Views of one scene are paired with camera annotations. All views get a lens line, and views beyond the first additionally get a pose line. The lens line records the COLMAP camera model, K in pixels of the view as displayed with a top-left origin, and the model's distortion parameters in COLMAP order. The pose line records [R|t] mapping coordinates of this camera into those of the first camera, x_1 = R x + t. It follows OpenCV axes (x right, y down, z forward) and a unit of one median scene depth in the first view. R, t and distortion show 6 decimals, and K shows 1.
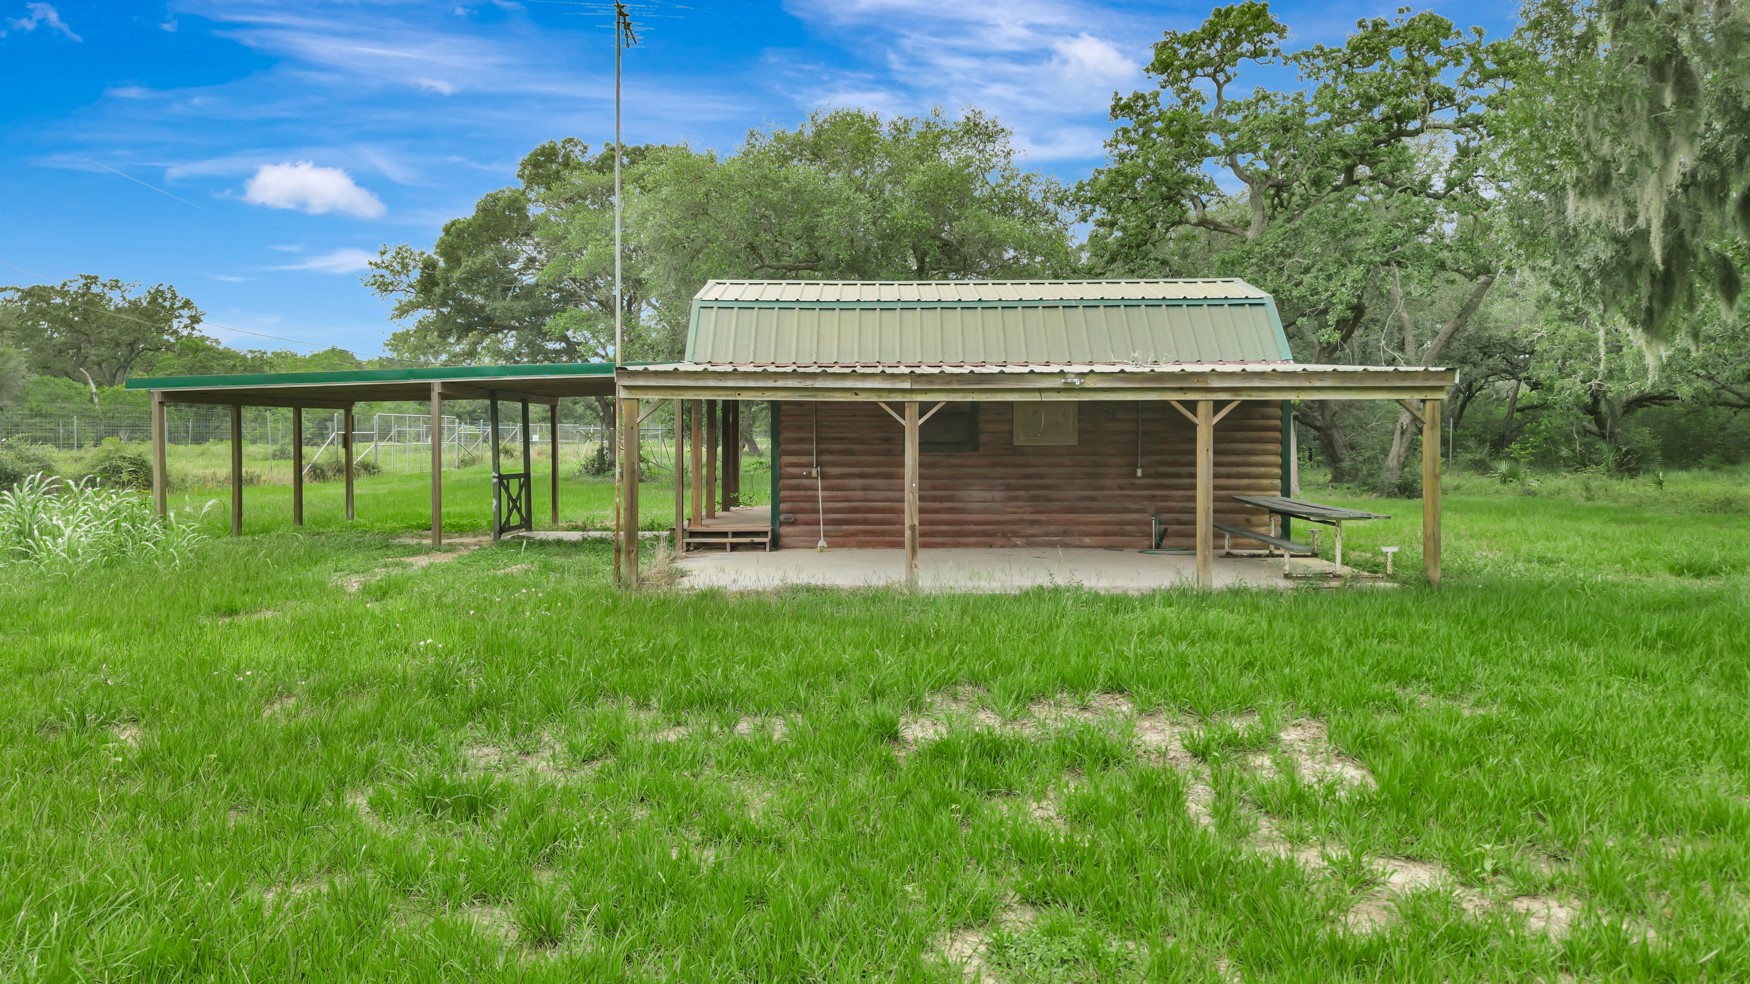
lens RADIAL K [[1169.3, 0, 878.1], [0, 1169.3, 489.4], [0, 0, 1]] dist [0.035572, -0.039894]
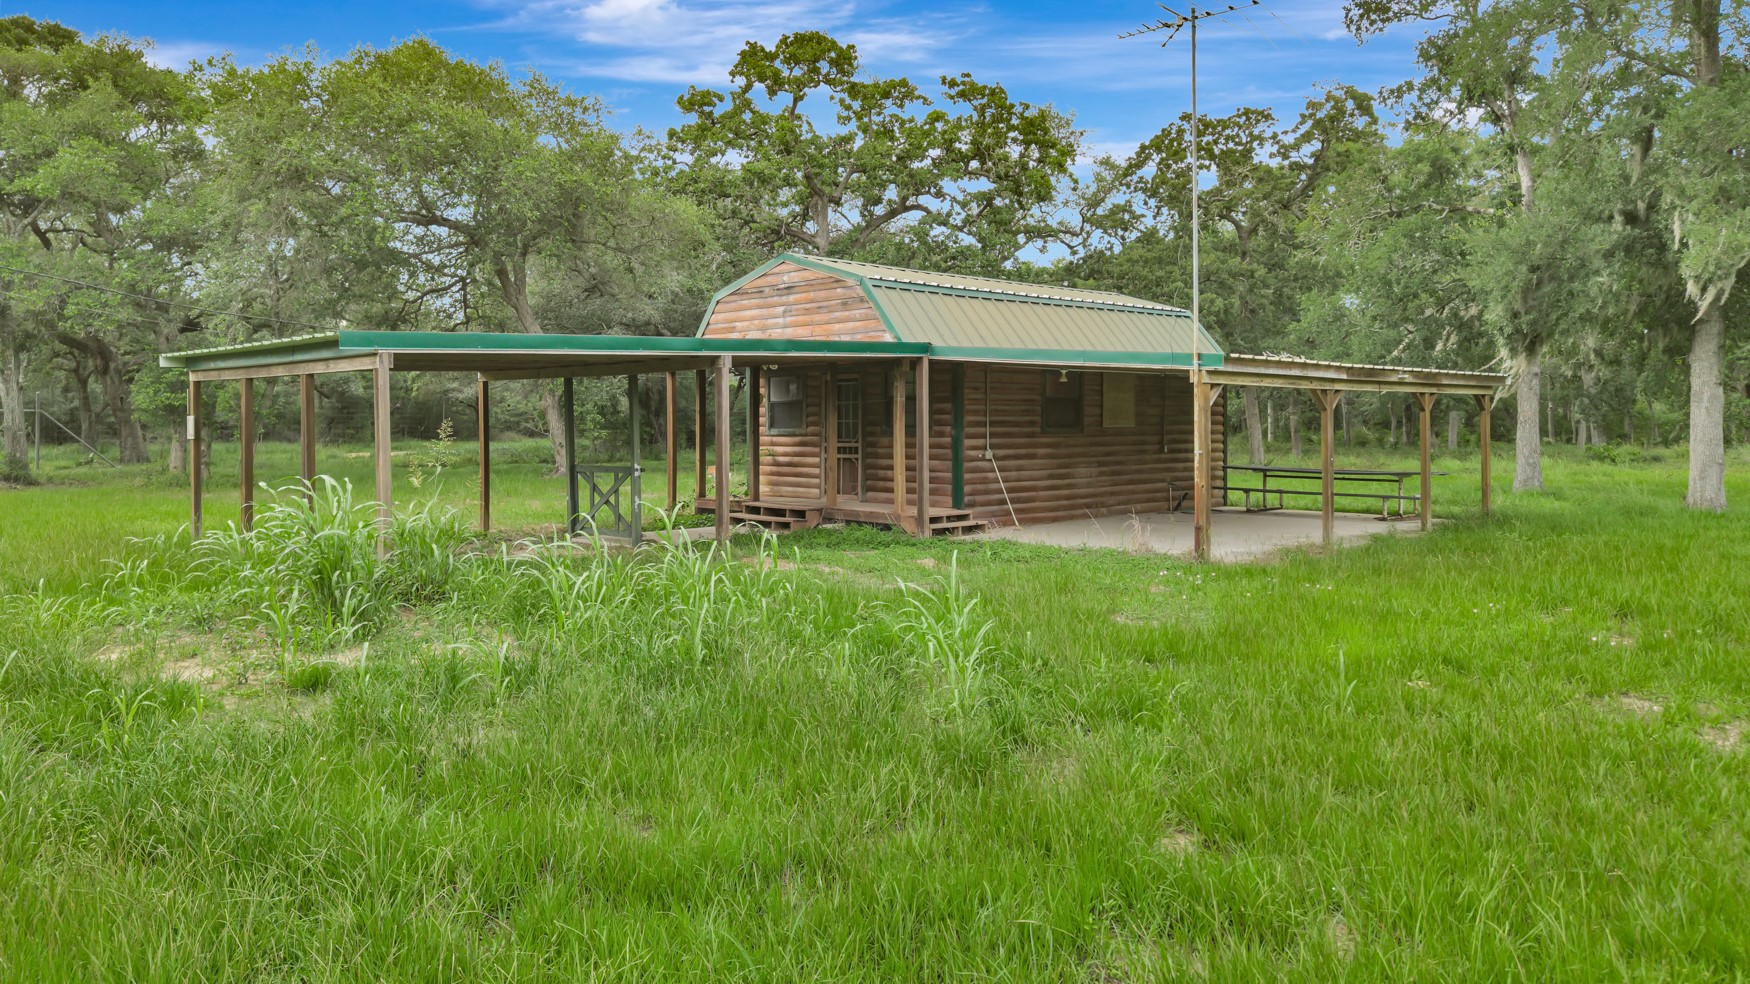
lens RADIAL K [[1169.3, 0, 870.6], [0, 1169.3, 484.5], [0, 0, 1]] dist [0.035572, -0.039894]
pose [[0.738733, -0.038244, 0.672912, -0.824517], [0.035932, 0.999204, 0.017342, -0.009825], [-0.673039, 0.011367, 0.739519, 0.304544]]
